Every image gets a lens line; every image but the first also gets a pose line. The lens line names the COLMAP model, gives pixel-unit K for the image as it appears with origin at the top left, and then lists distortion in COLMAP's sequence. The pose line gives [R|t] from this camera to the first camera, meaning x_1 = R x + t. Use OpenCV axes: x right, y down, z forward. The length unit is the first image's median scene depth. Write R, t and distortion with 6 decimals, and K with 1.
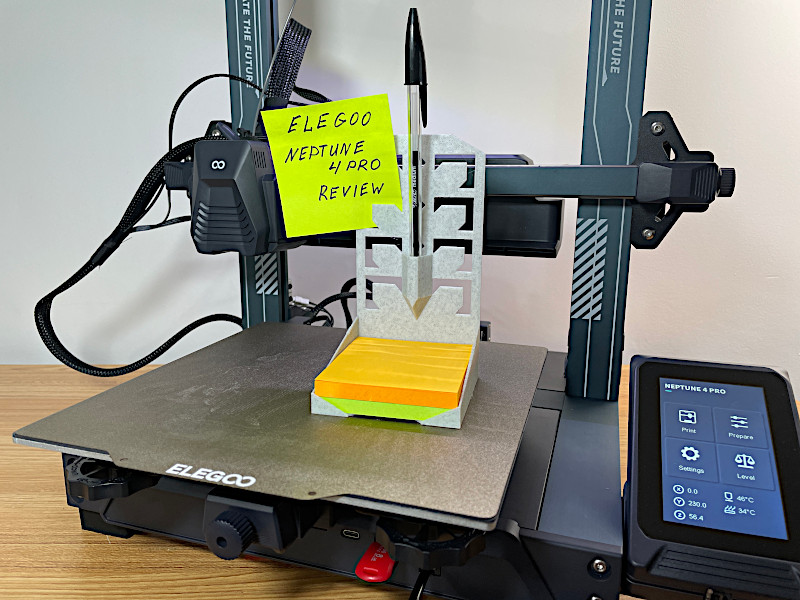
lens RADIAL K [[592.8, 0, 400.0], [0, 592.8, 300.0], [0, 0, 1]] dist [0.052229, 0.000121]
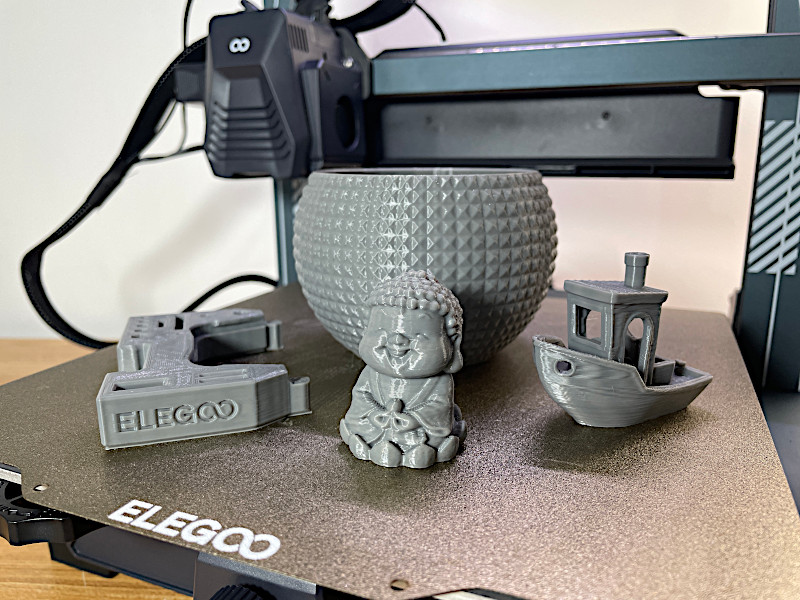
lens RADIAL K [[609.6, 0, 400.0], [0, 609.6, 300.0], [0, 0, 1]] dist [0.001948, -0.000491]
pose [[0.997094, 0.005377, -0.075996, -0.062925], [-0.003639, 0.999729, 0.022982, 0.053490], [0.076099, -0.022638, 0.996843, 0.301480]]
